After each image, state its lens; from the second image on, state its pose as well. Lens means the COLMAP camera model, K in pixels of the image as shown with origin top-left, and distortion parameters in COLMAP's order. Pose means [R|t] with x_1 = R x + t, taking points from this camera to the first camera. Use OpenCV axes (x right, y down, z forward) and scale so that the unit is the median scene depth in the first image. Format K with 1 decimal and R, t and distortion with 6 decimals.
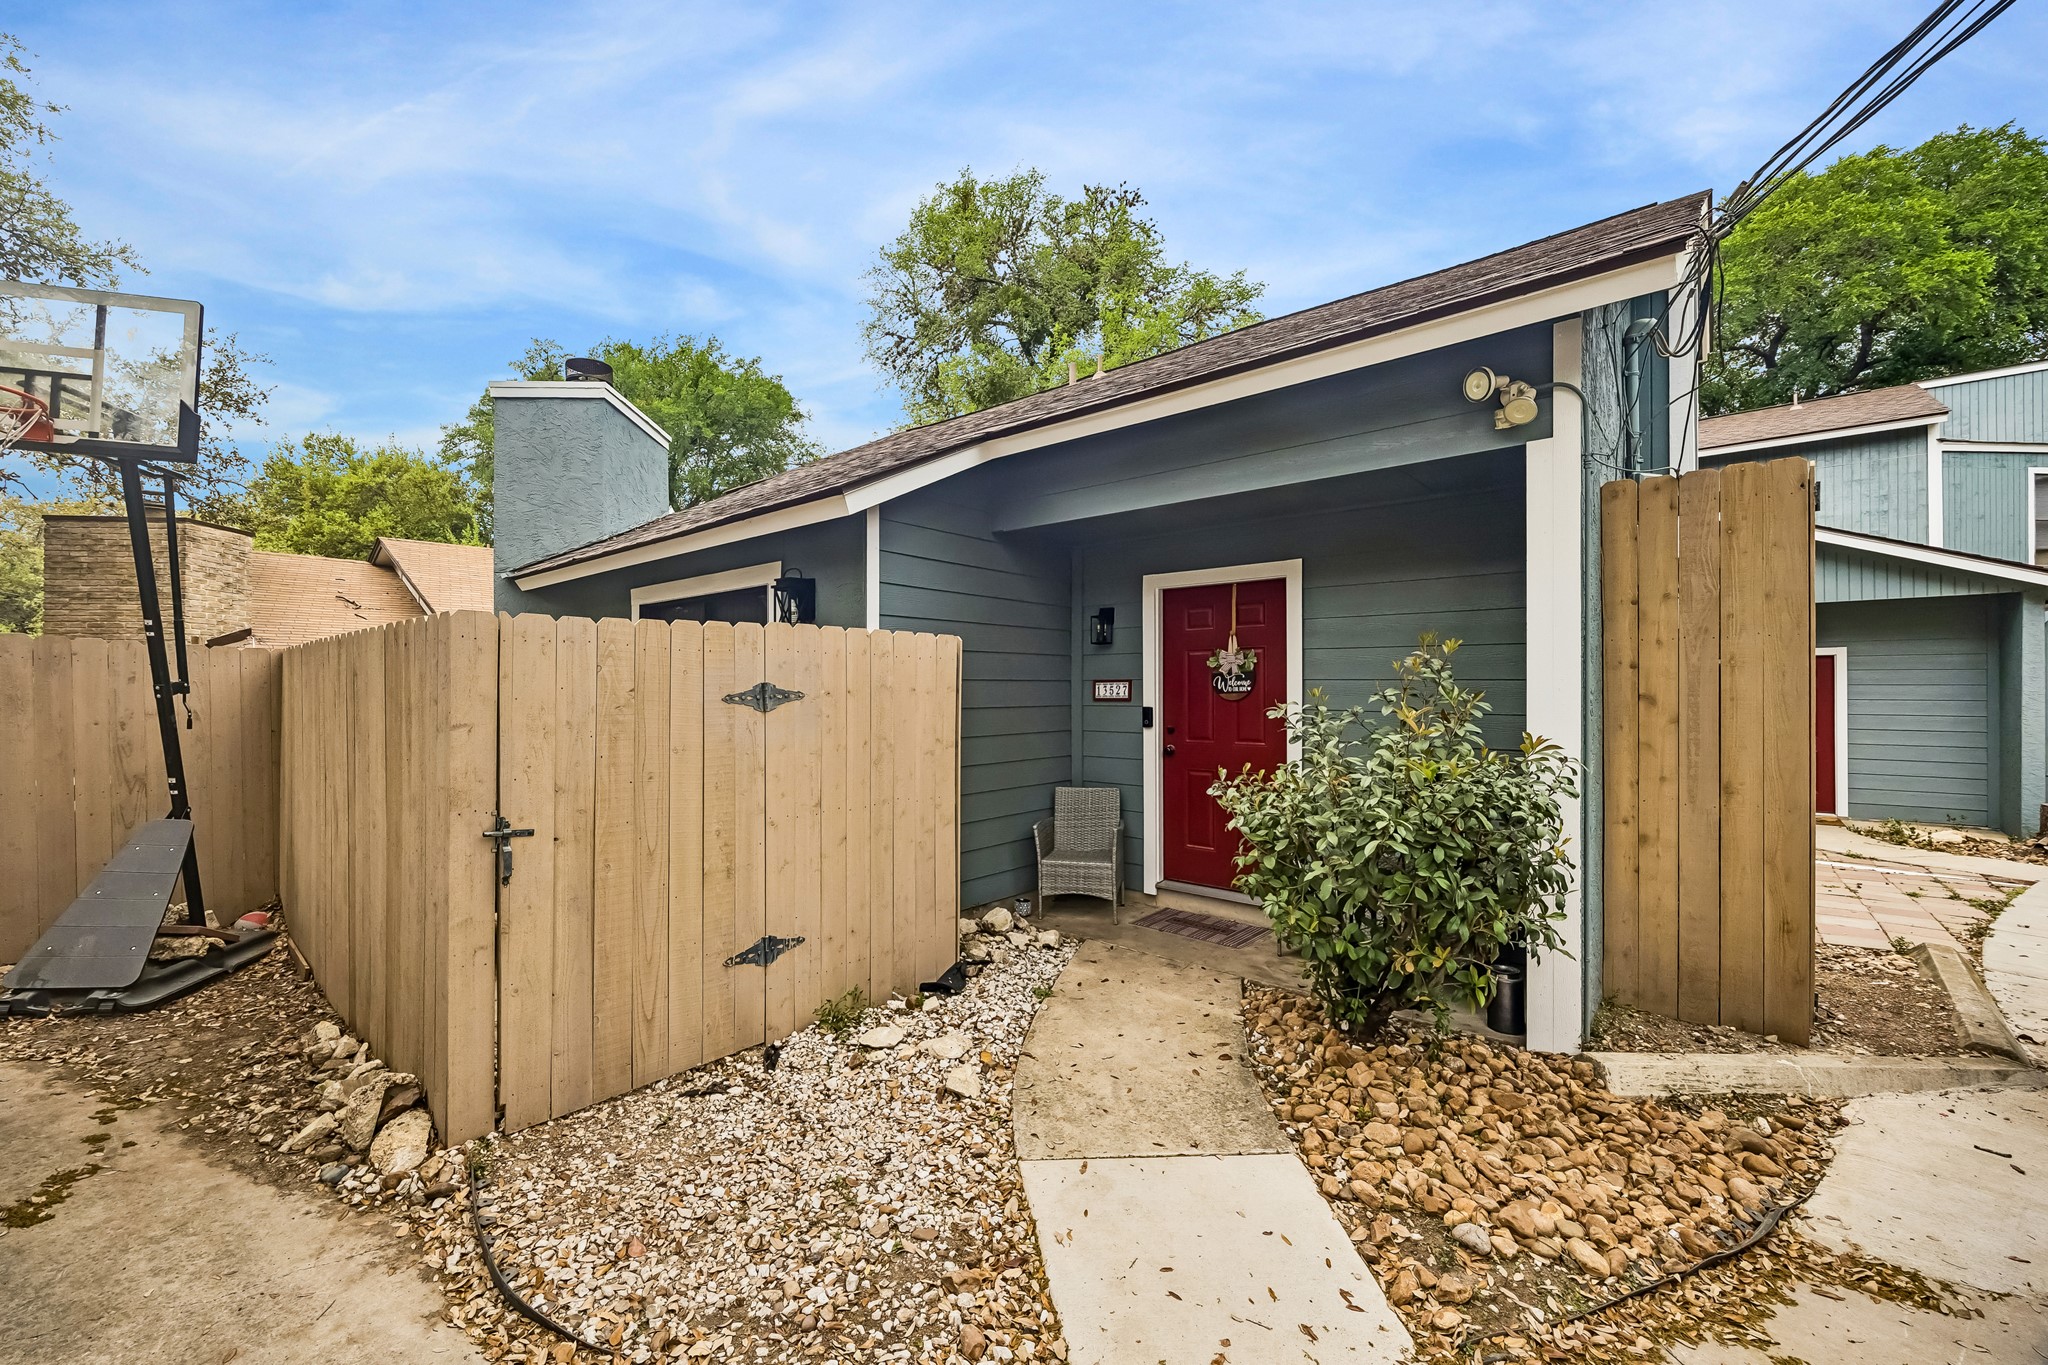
lens RADIAL K [[753.4, 0, 1013.1], [0, 753.4, 684.8], [0, 0, 1]] dist [0.008779, 0.000704]
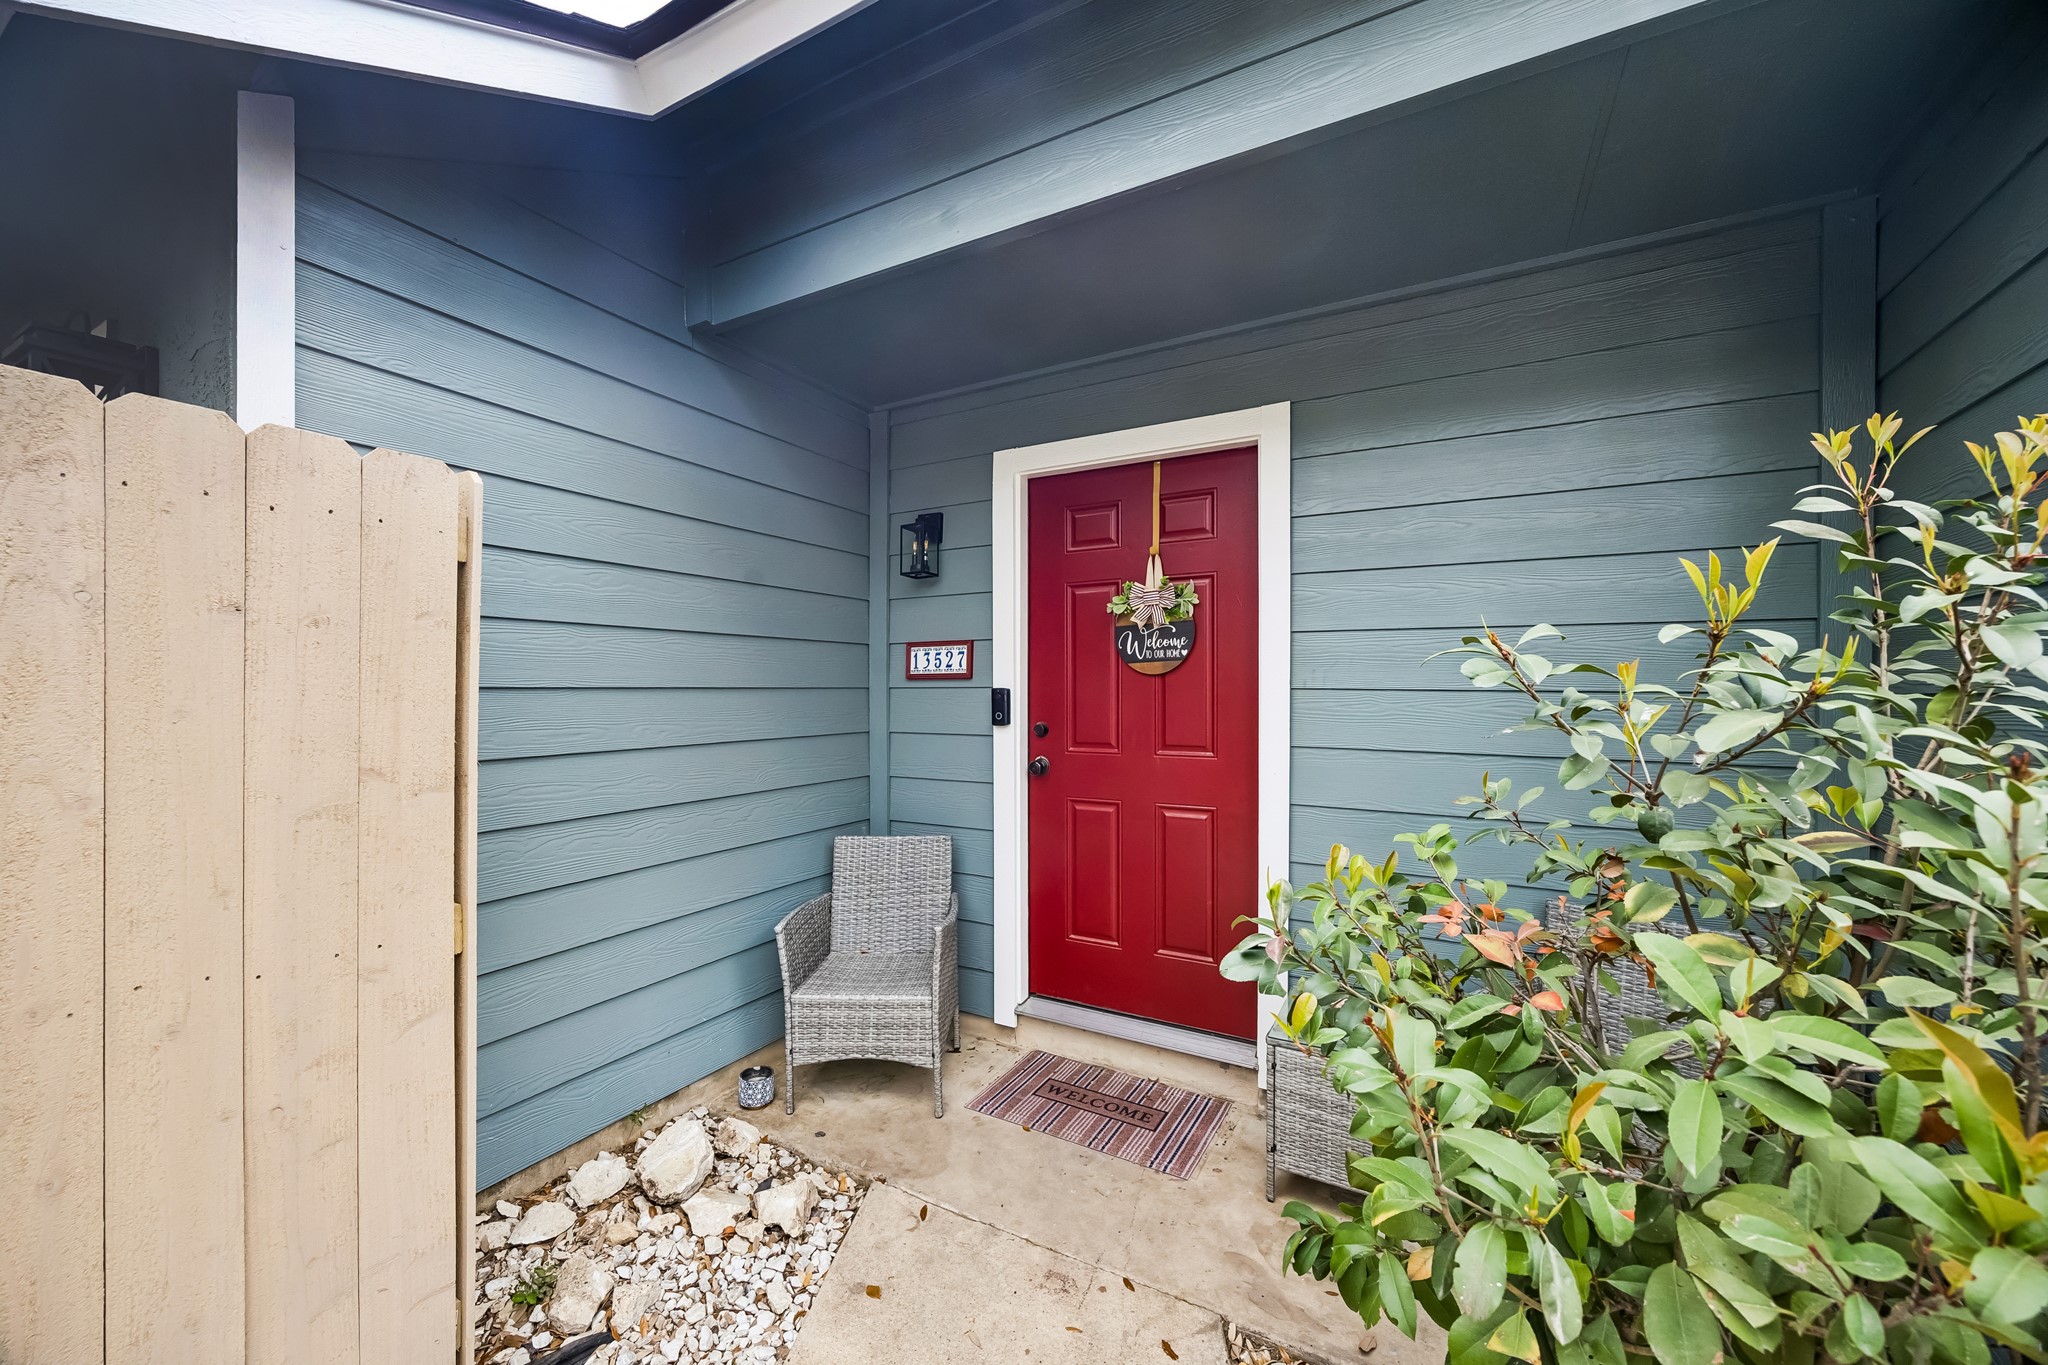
lens RADIAL K [[753.4, 0, 1024.3], [0, 753.4, 682.3], [0, 0, 1]] dist [0.008779, 0.000704]
pose [[0.979198, -0.000066, 0.202908, 0.085056], [-0.000089, 1.000000, 0.000752, 0.024967], [-0.202908, -0.000755, 0.979197, 0.467398]]
